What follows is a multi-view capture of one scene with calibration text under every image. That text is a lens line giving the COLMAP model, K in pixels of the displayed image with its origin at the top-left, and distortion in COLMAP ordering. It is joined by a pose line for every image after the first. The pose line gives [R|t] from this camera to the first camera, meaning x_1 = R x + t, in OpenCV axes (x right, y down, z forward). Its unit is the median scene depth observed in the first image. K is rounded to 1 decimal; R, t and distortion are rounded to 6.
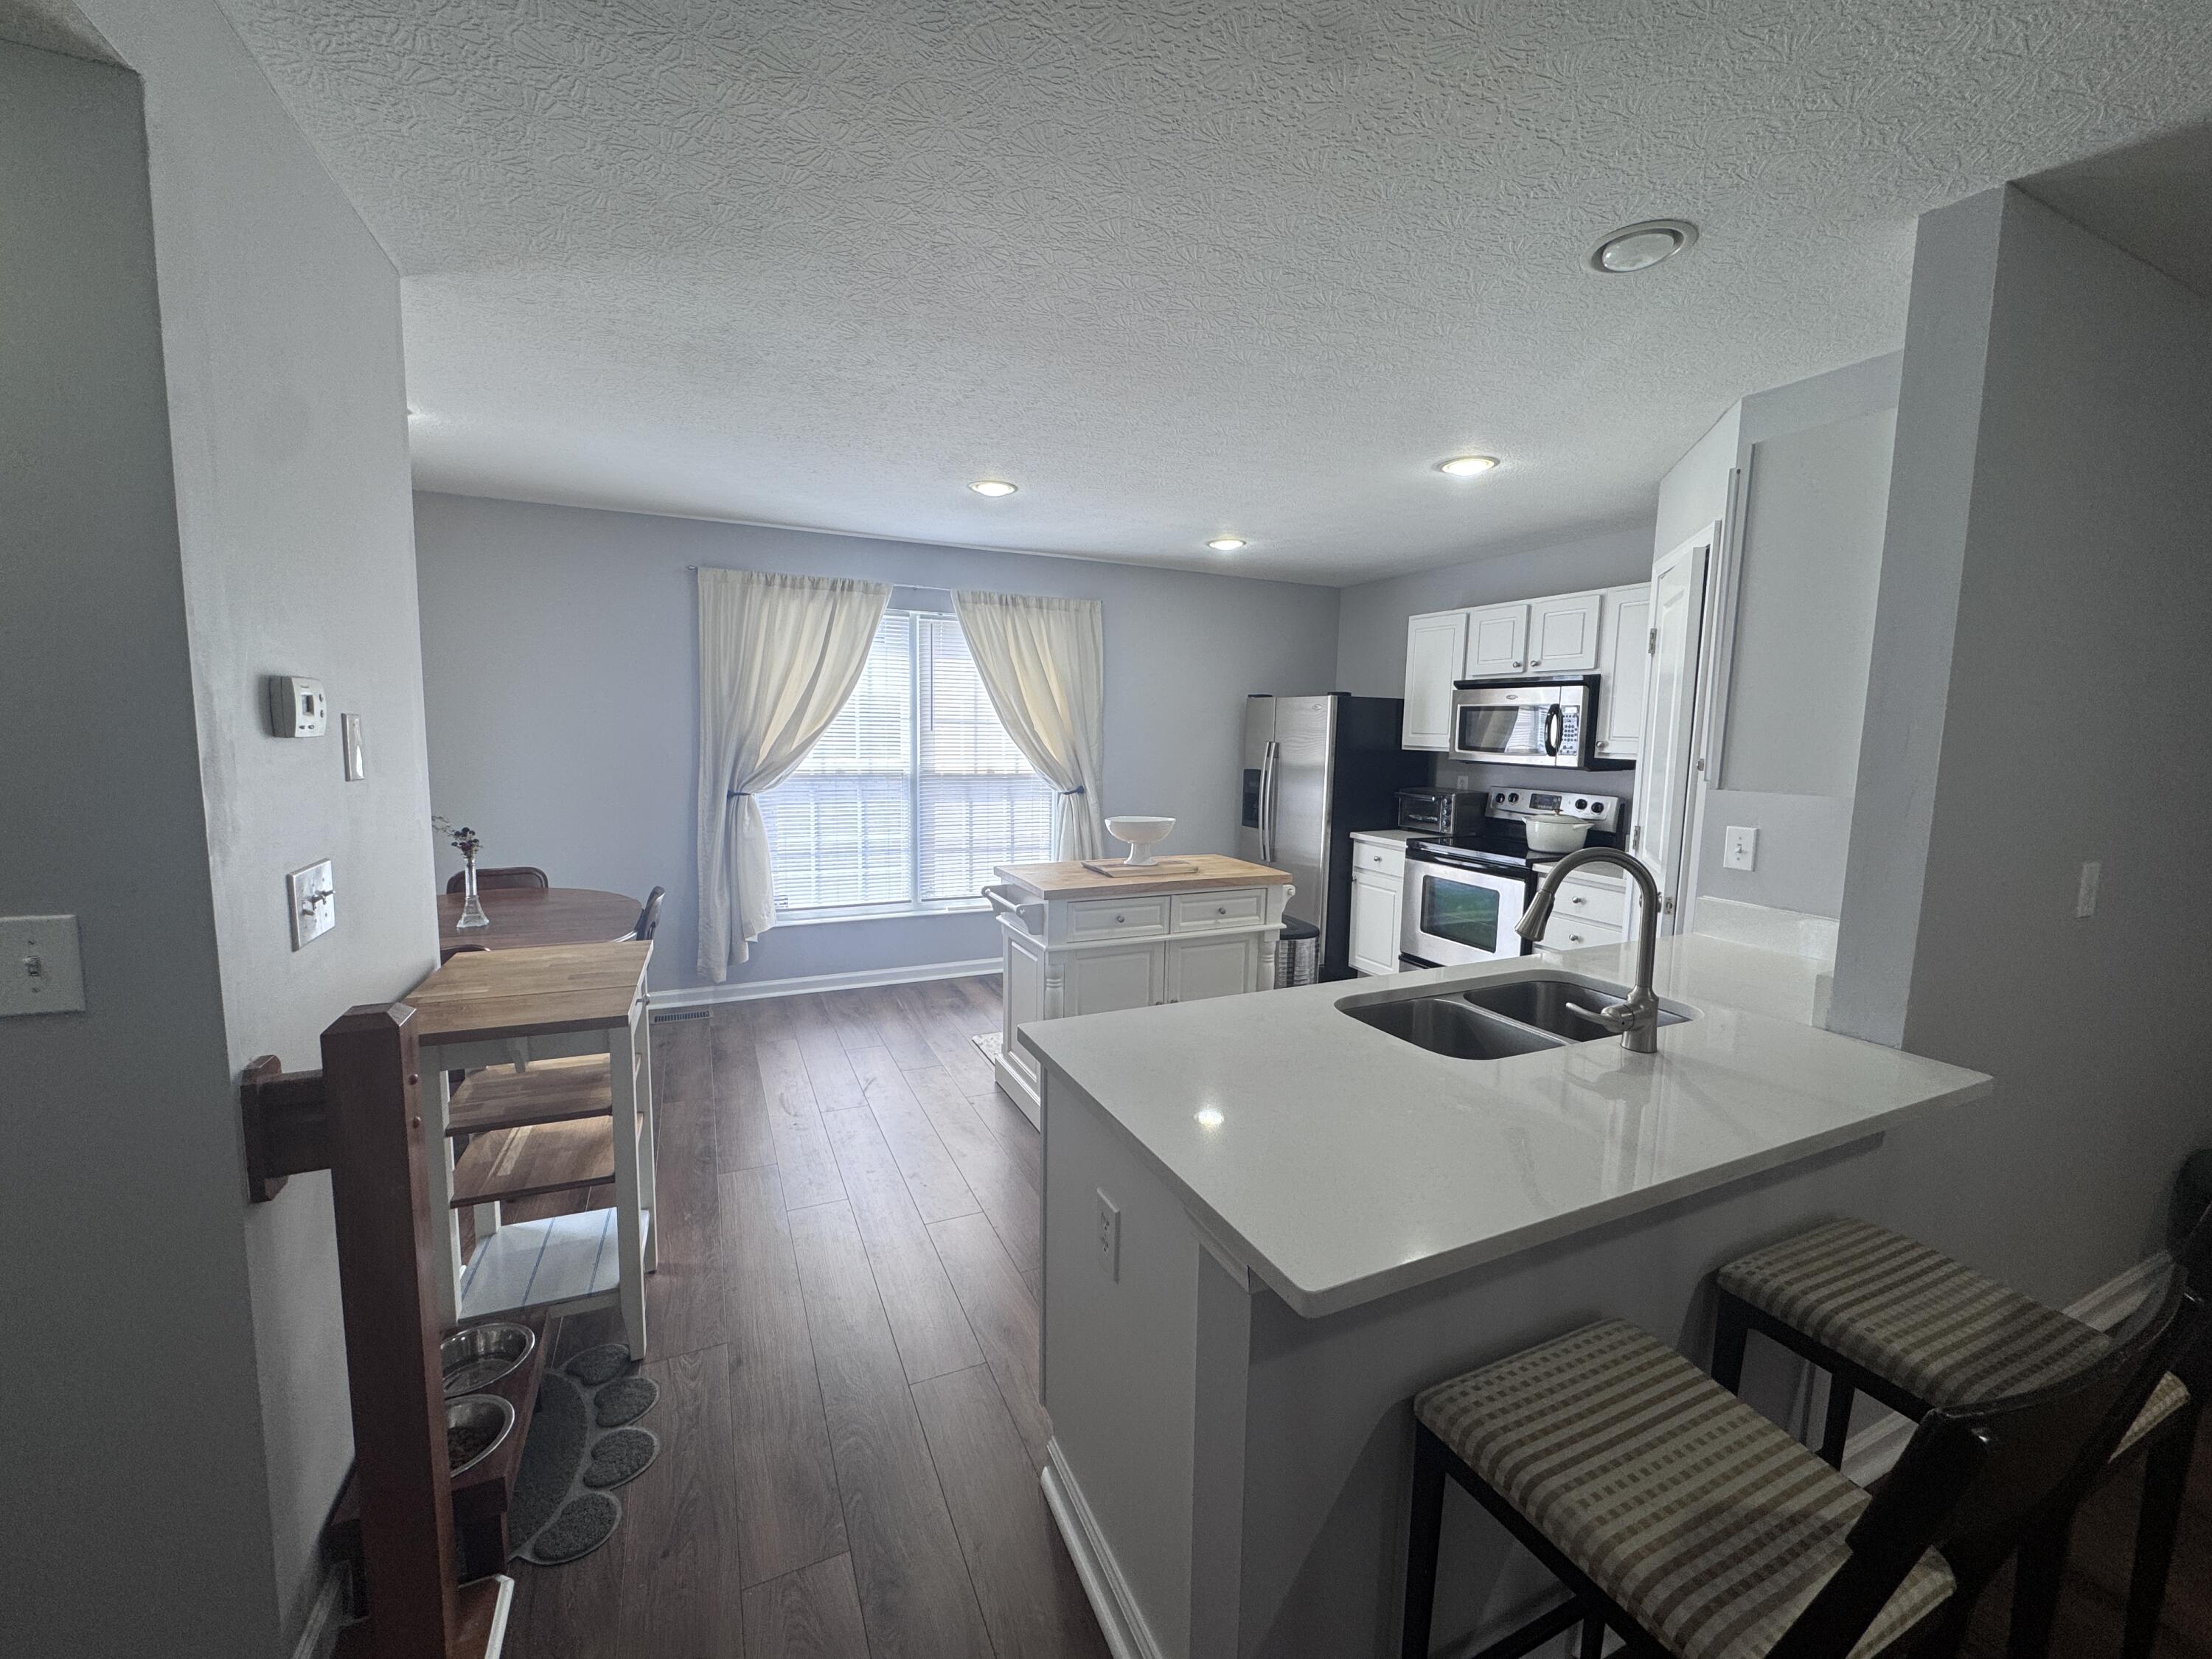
lens RADIAL K [[882.2, 0, 1101.7], [0, 882.2, 816.2], [0, 0, 1]] dist [-0.001978, 0.000023]
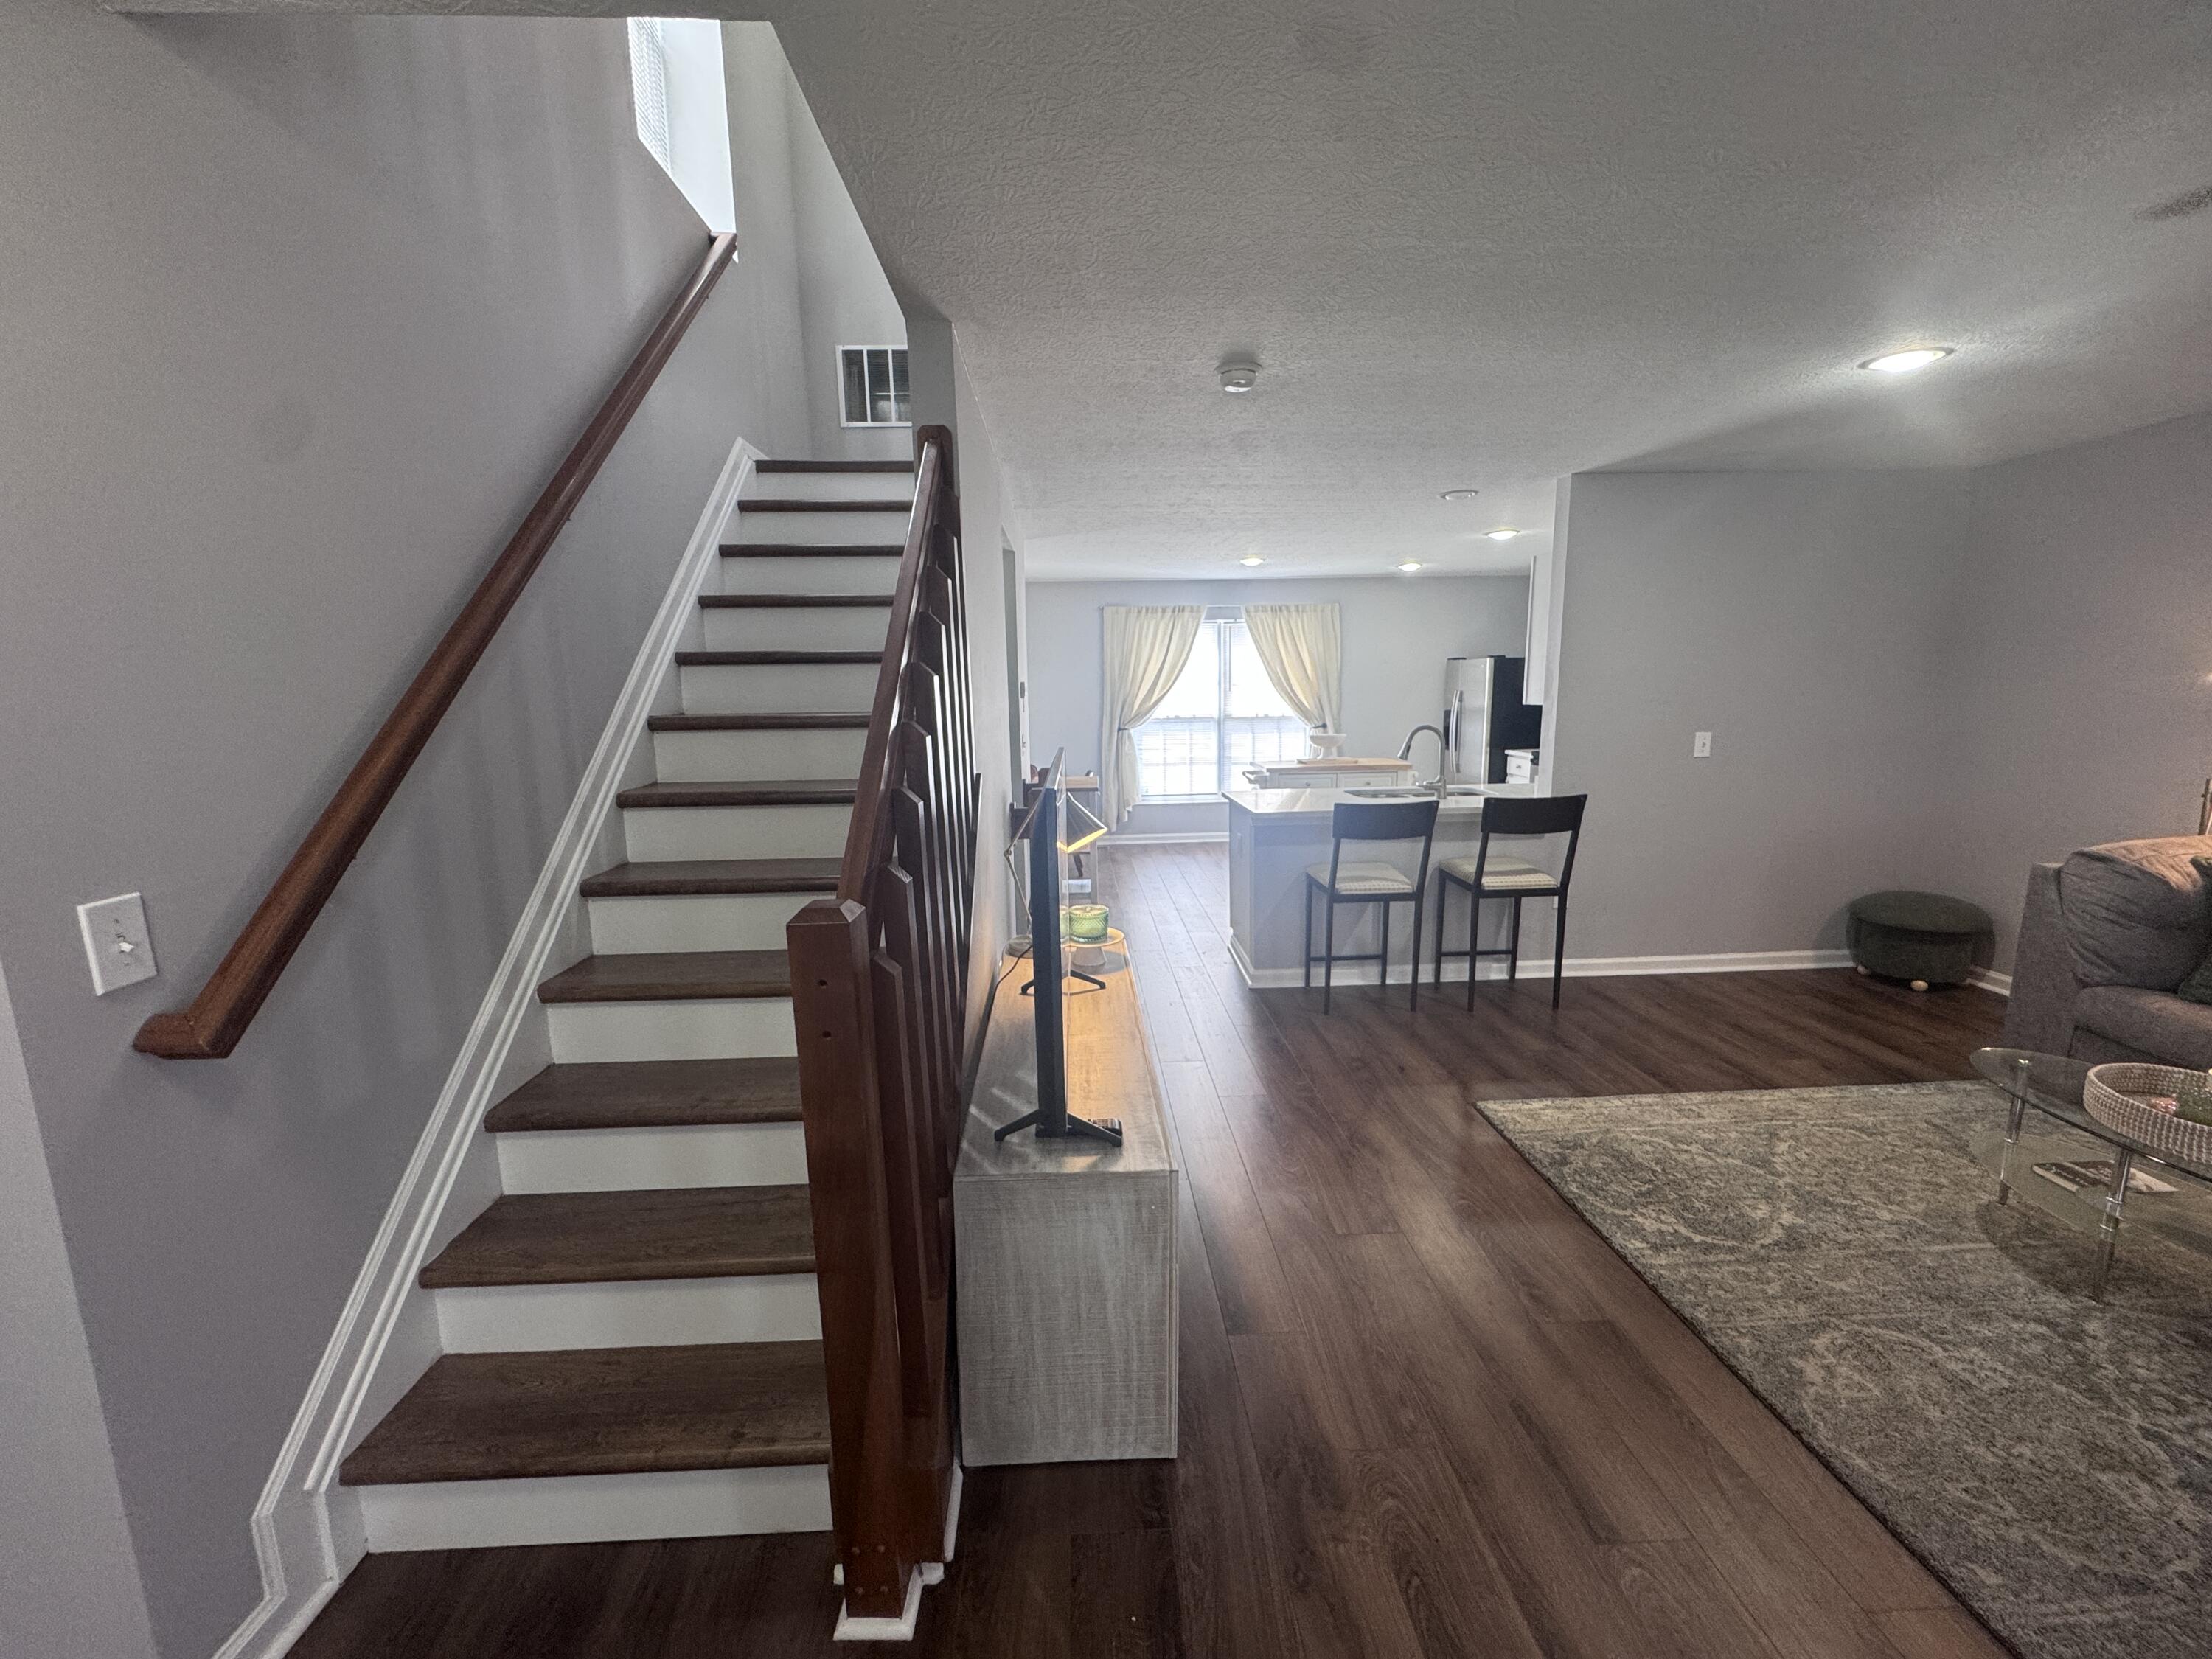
lens RADIAL K [[882.2, 0, 1101.7], [0, 882.2, 816.2], [0, 0, 1]] dist [-0.001978, 0.000023]
pose [[0.922131, 0.021543, -0.386277, 0.235463], [-0.004548, 0.998983, 0.044859, 0.066843], [0.386850, -0.039609, 0.921291, -0.647920]]
